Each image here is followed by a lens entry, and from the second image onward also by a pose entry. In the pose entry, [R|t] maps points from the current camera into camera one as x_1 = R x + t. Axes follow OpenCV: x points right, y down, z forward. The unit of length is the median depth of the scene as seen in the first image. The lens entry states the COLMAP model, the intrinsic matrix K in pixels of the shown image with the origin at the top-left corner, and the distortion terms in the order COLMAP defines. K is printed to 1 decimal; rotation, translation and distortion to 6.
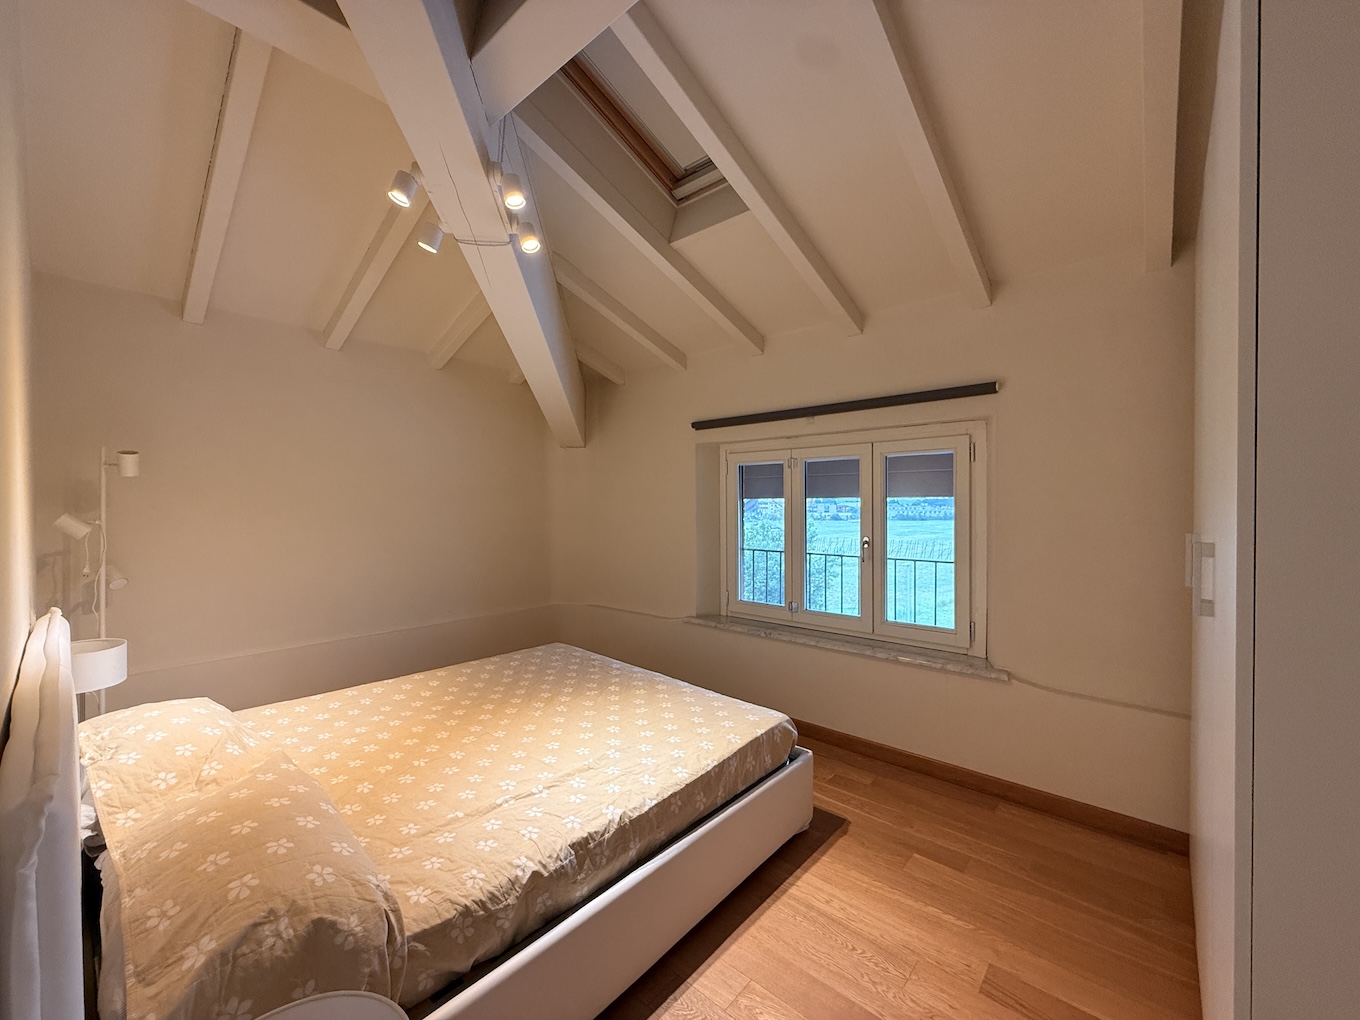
lens RADIAL K [[543.3, 0, 674.6], [0, 543.3, 510.0], [0, 0, 1]] dist [-0.002070, 0.000083]
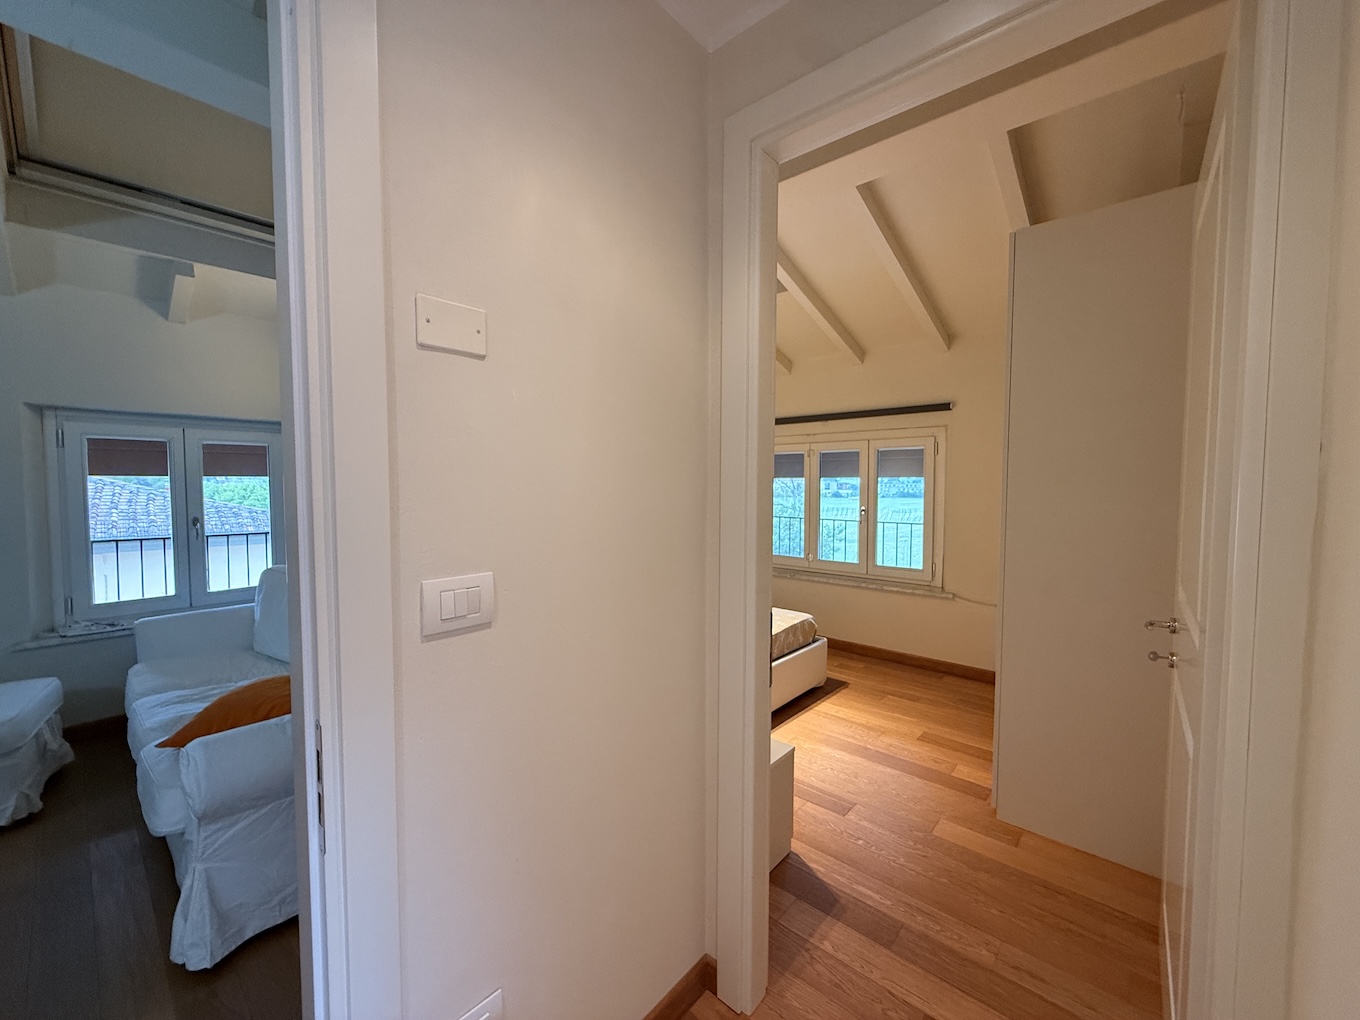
lens RADIAL K [[543.3, 0, 674.6], [0, 543.3, 510.0], [0, 0, 1]] dist [-0.002070, 0.000083]
pose [[0.999998, 0.002107, -0.000356, -0.152788], [-0.002090, 0.999094, 0.042517, -0.000676], [0.000445, -0.042516, 0.999096, -0.456923]]
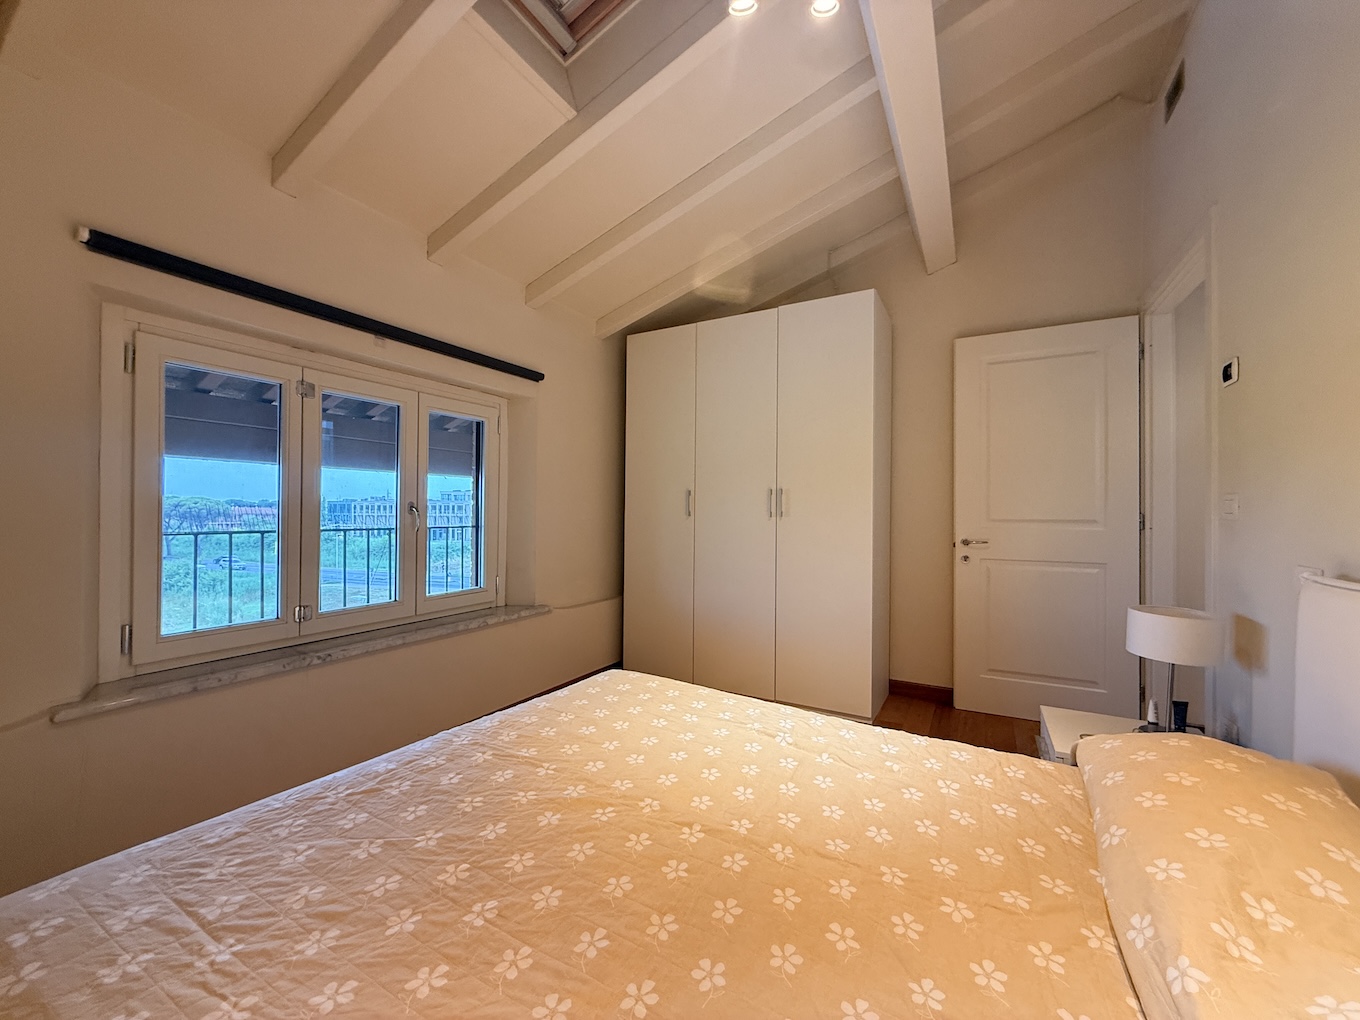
lens RADIAL K [[543.3, 0, 674.6], [0, 543.3, 510.0], [0, 0, 1]] dist [-0.002070, 0.000083]
pose [[-0.208928, 0.001150, 0.977930, -0.603415], [0.000093, 0.999999, -0.001156, 0.068257], [-0.977931, -0.000150, -0.208928, 0.844097]]
